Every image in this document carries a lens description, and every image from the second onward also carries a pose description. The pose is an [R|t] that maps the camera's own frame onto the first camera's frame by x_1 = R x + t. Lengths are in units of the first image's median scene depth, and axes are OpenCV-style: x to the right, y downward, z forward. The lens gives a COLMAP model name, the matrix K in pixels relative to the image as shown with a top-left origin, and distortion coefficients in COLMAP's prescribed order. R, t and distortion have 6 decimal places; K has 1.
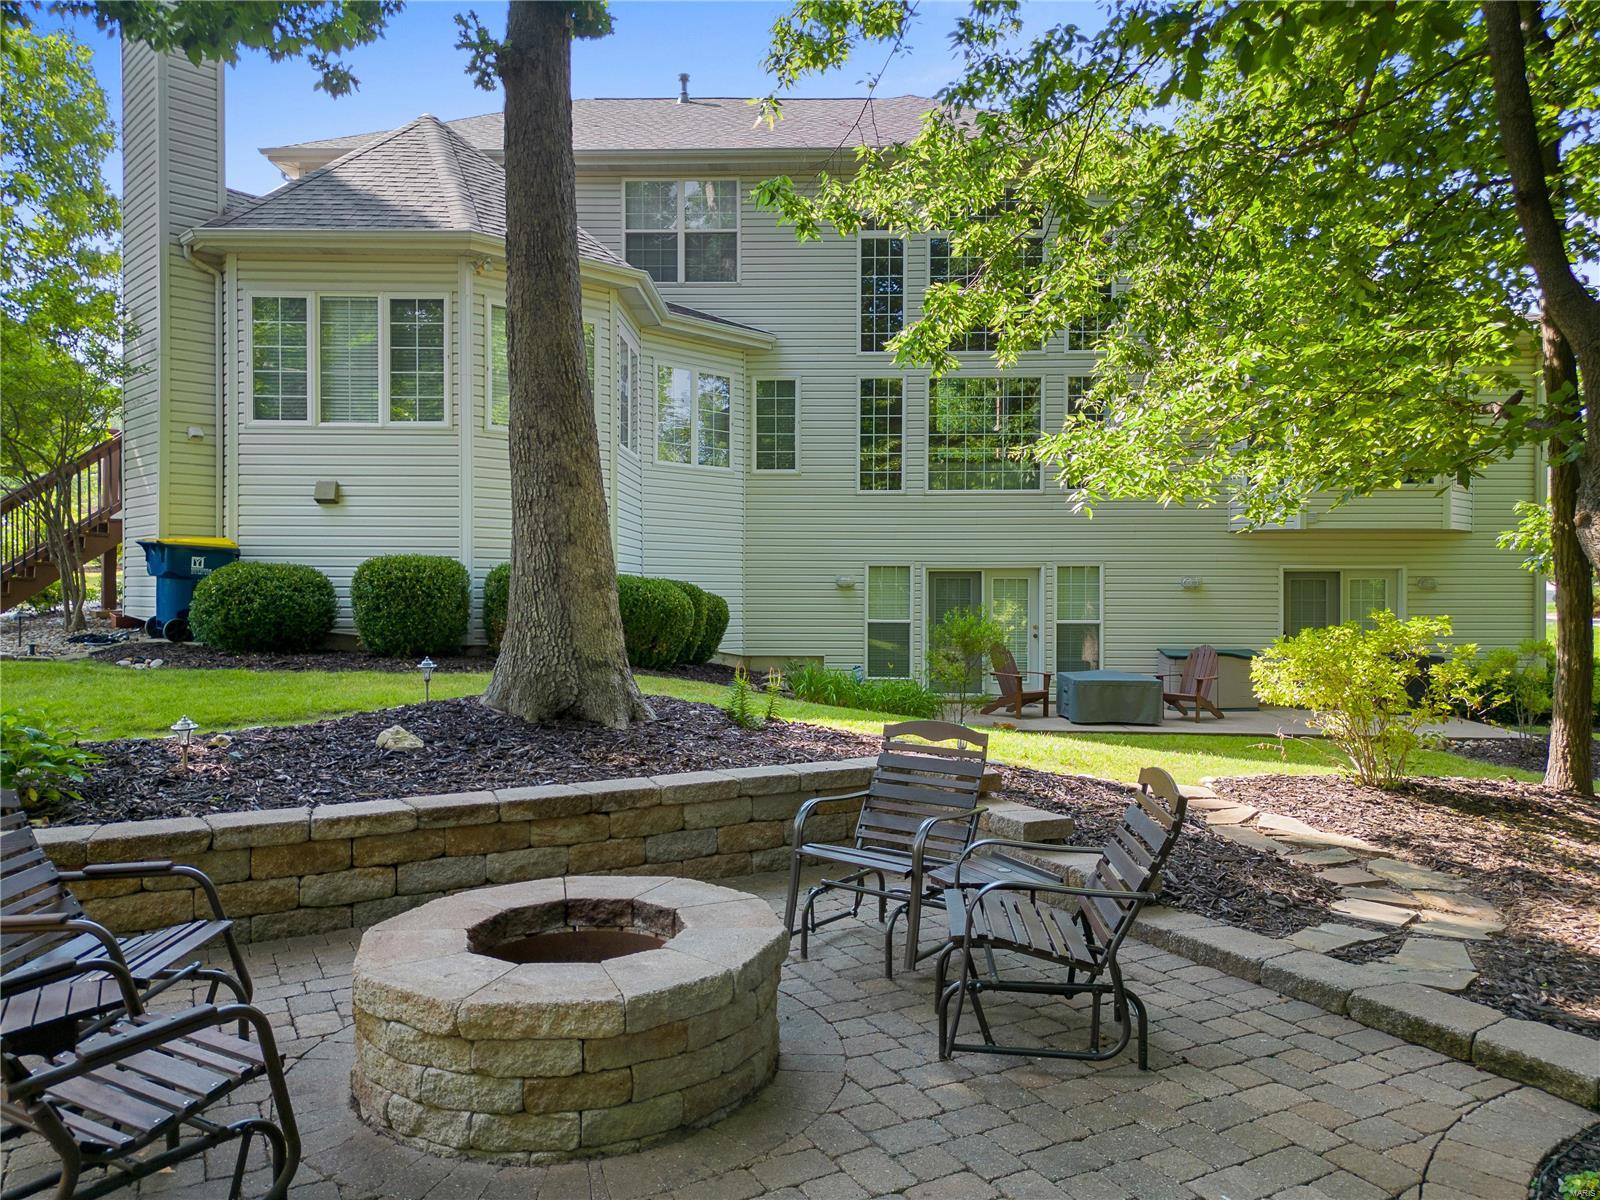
lens RADIAL K [[1117.5, 0, 799.5], [0, 1117.5, 603.9], [0, 0, 1]] dist [0.031018, -0.000471]
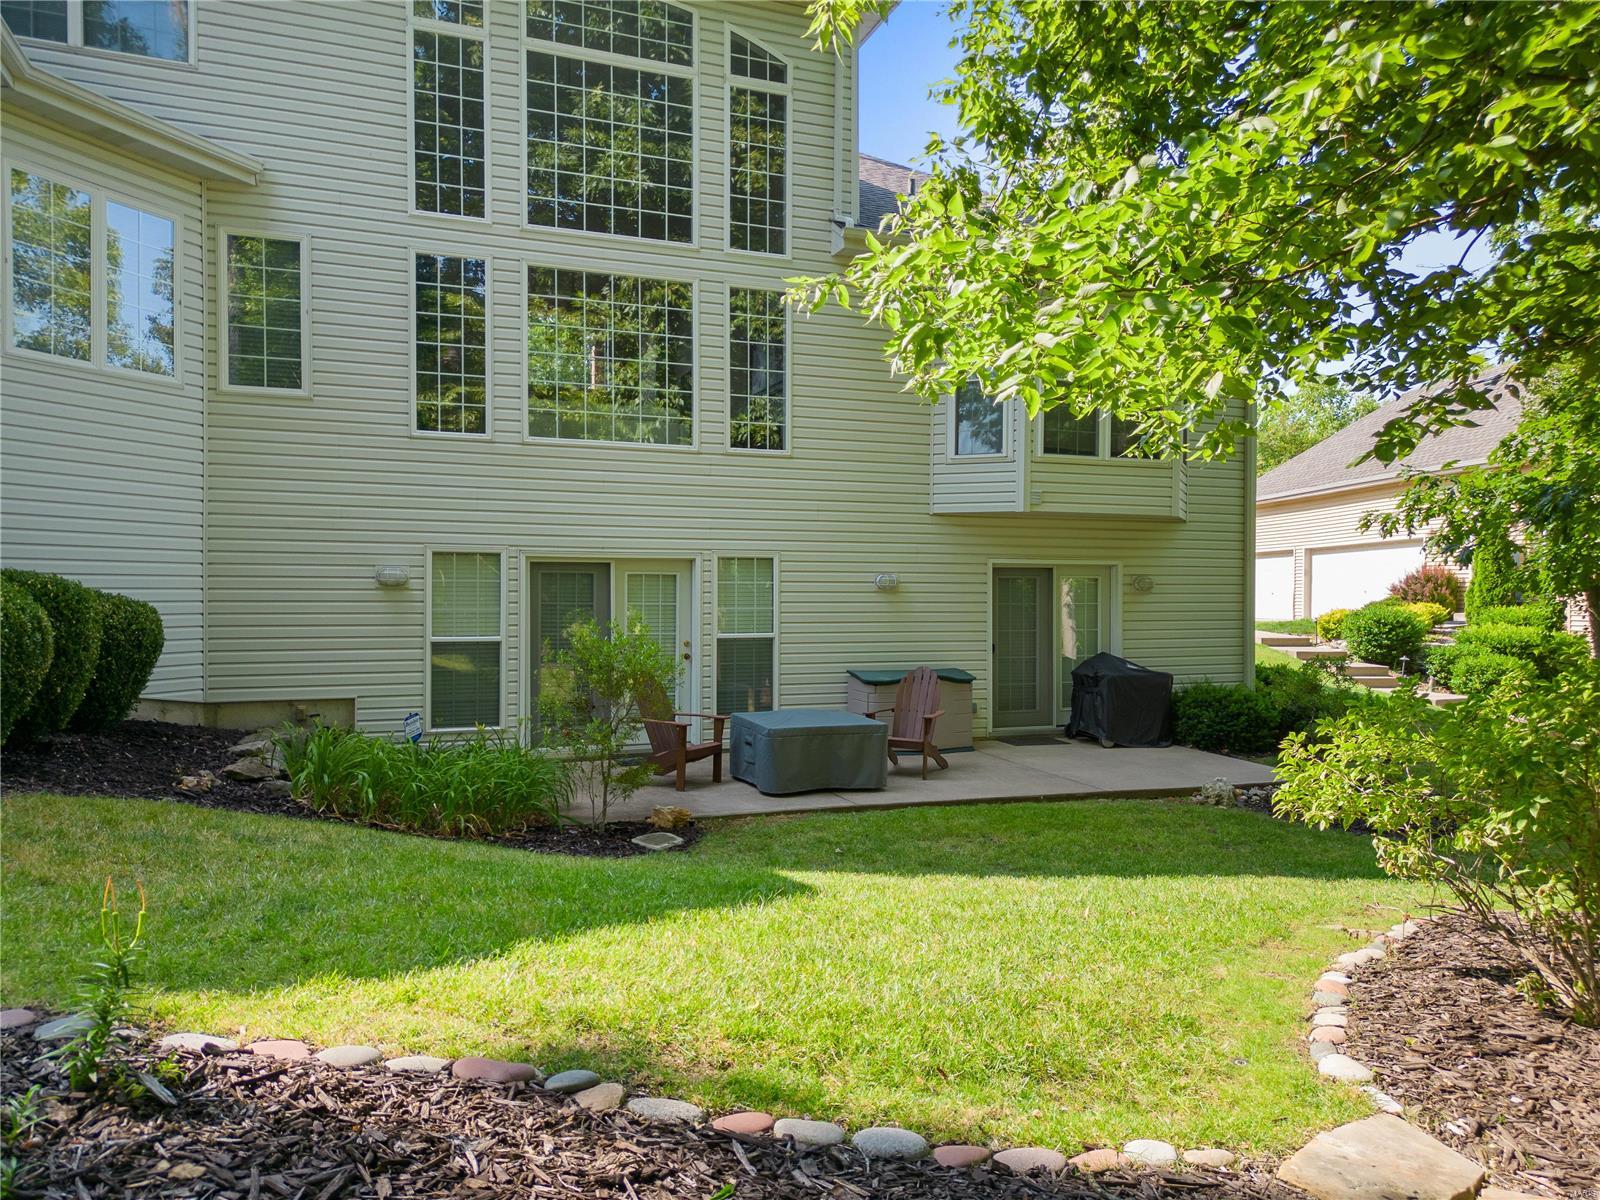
lens RADIAL K [[1117.5, 0, 802.8], [0, 1117.5, 616.2], [0, 0, 1]] dist [0.031018, -0.000471]
pose [[0.926977, -0.006832, 0.375056, 0.017681], [0.001798, 0.999904, 0.013771, -0.005980], [-0.375114, -0.012091, 0.926900, 0.332854]]
